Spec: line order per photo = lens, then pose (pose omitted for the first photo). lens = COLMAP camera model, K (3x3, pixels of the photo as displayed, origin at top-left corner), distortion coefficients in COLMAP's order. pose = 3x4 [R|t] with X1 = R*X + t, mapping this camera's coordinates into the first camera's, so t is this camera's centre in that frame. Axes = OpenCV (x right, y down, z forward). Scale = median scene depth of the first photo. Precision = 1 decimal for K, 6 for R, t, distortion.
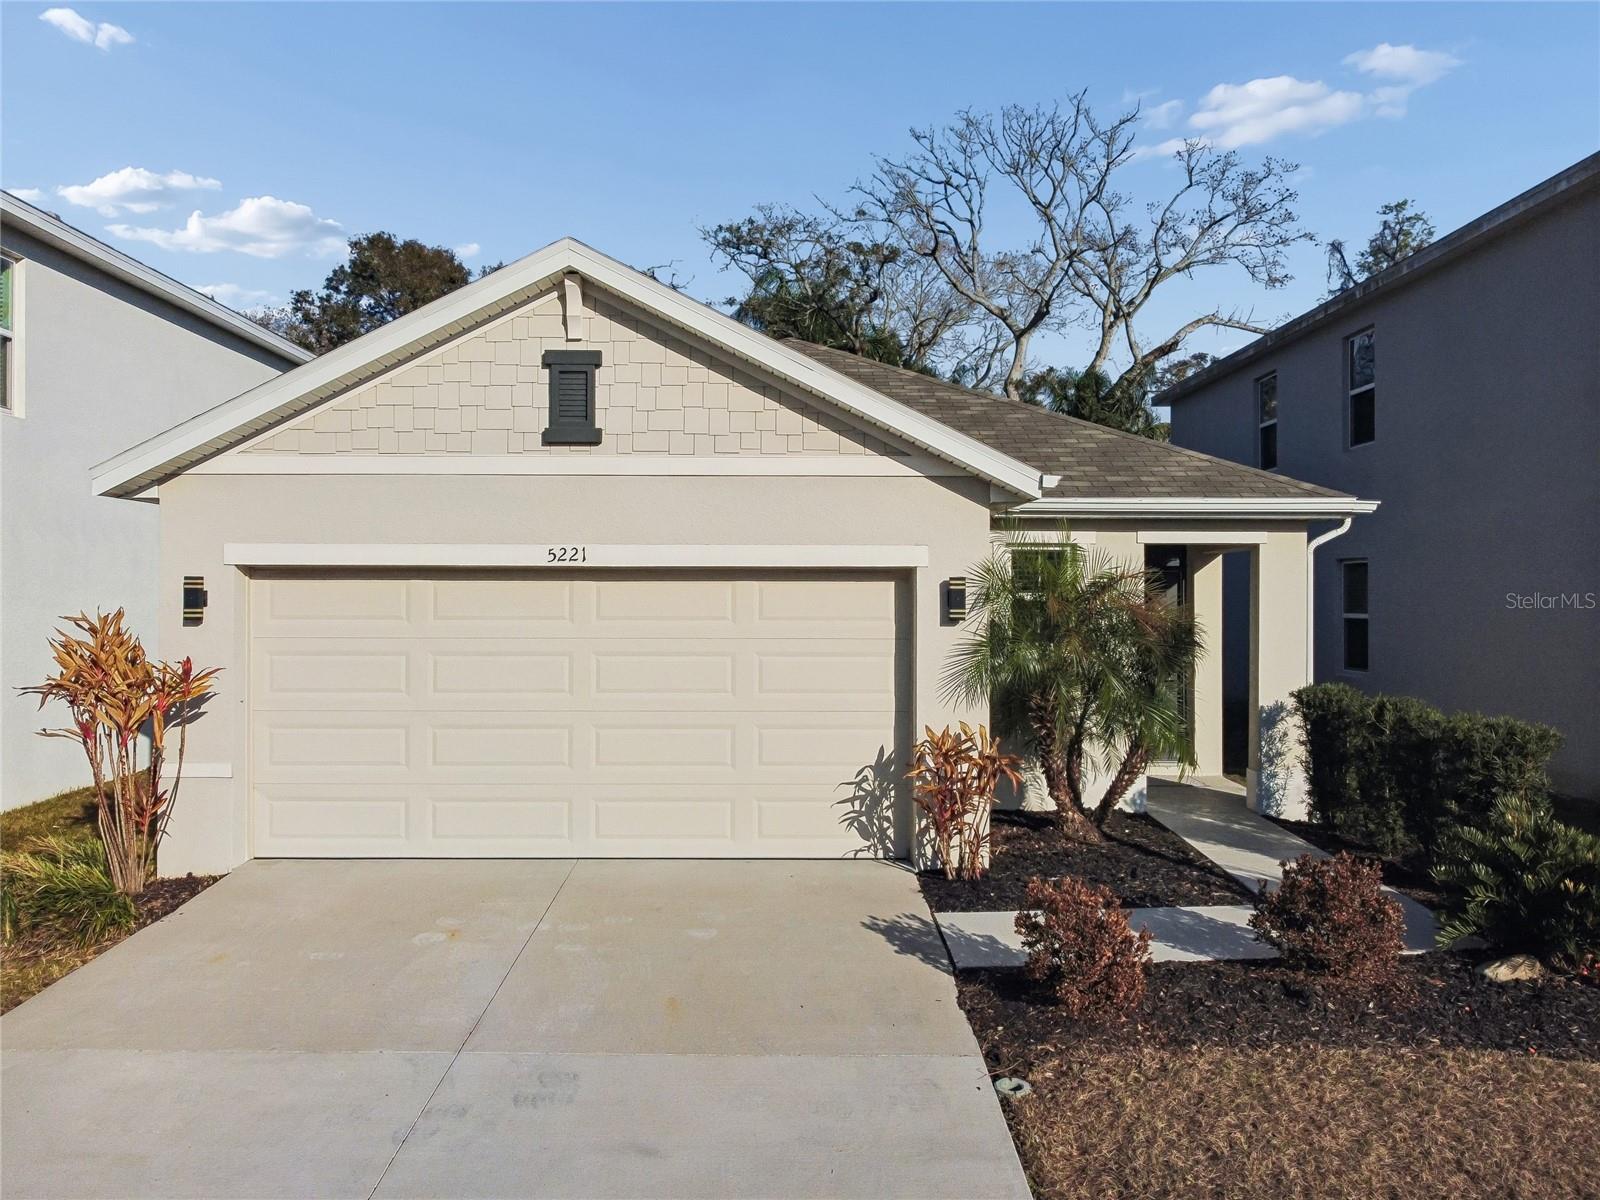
lens RADIAL K [[1213.6, 0, 801.6], [0, 1213.6, 578.5], [0, 0, 1]] dist [0.002875, 0.000103]
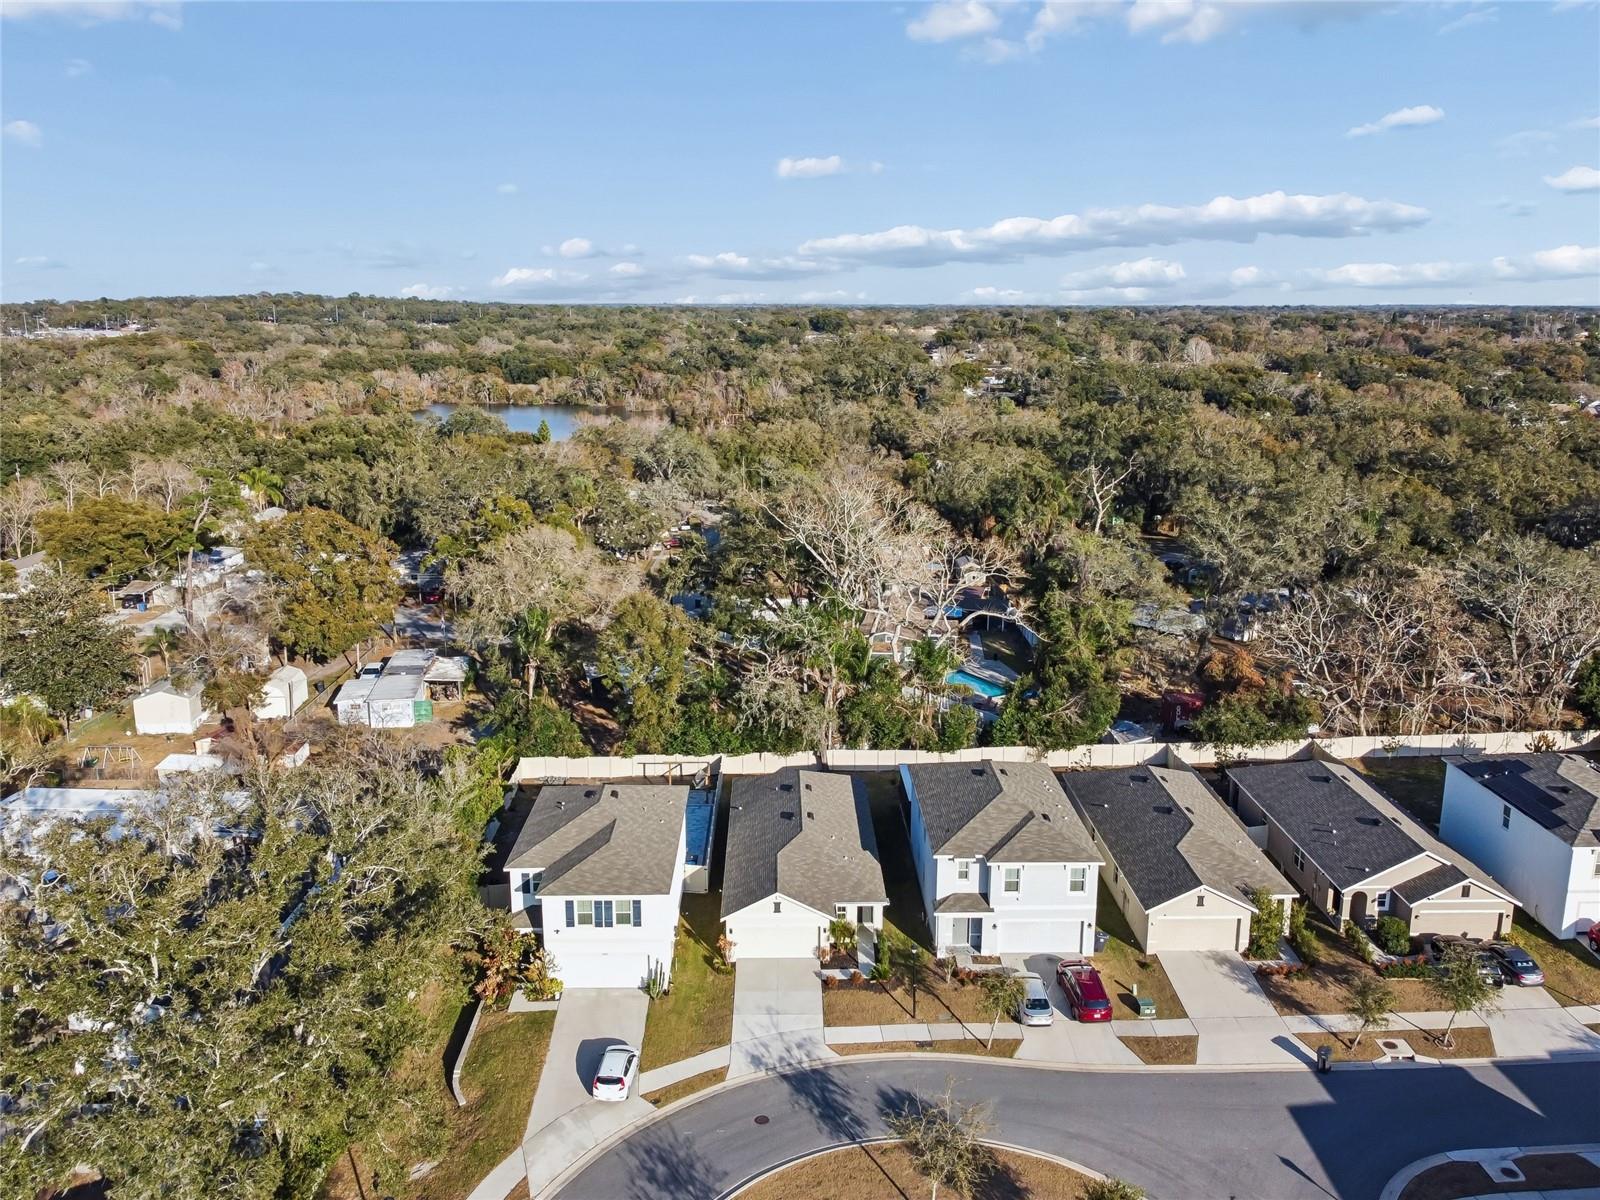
lens RADIAL K [[1240.5, 0, 800.0], [0, 1240.5, 600.0], [0, 0, 1]] dist [-0.002802, -0.003039]
pose [[0.999999, -0.000648, 0.001580, -0.053984], [0.000246, 0.970284, 0.241968, -4.088437], [-0.001690, -0.241968, 0.970283, -6.435243]]
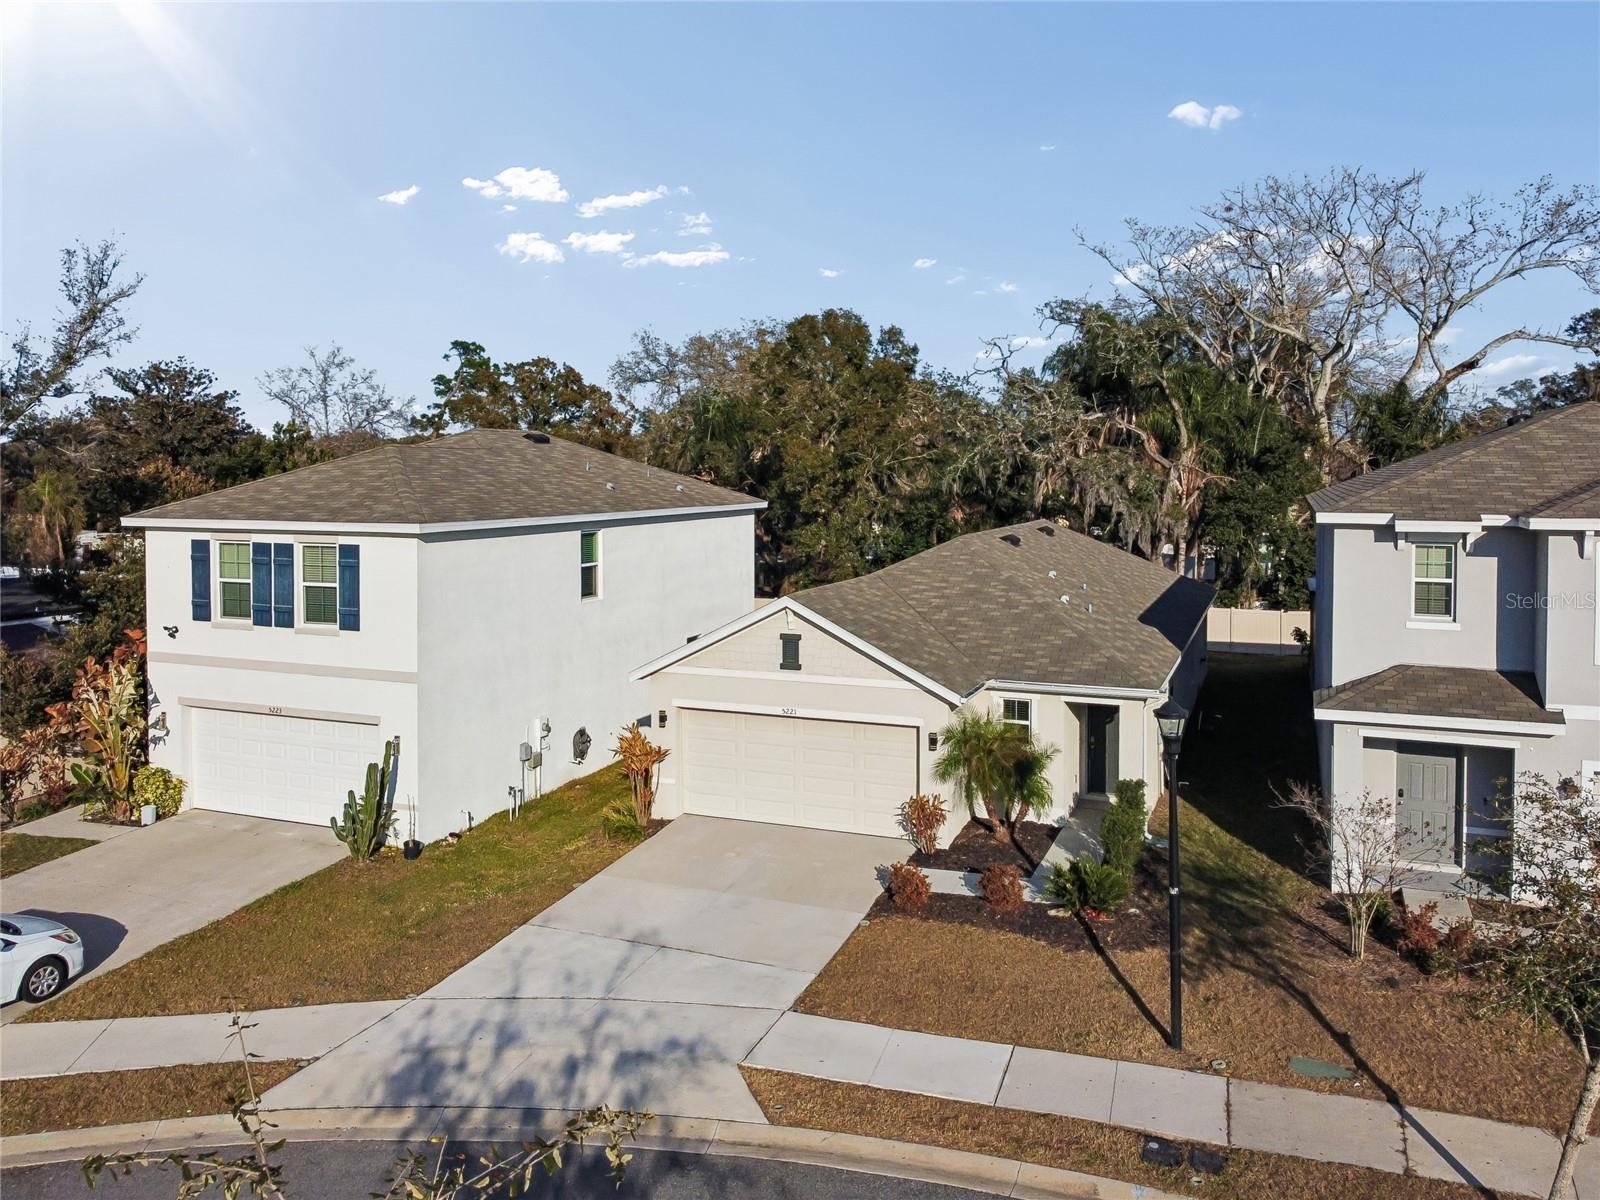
lens RADIAL K [[1235.4, 0, 800.8], [0, 1235.4, 503.3], [0, 0, 1]] dist [-0.006150, -0.003811]
pose [[0.925012, 0.009813, -0.379811, 0.828479], [0.006657, 0.999094, 0.042027, -0.575462], [0.379880, -0.041404, 0.924109, -1.412365]]
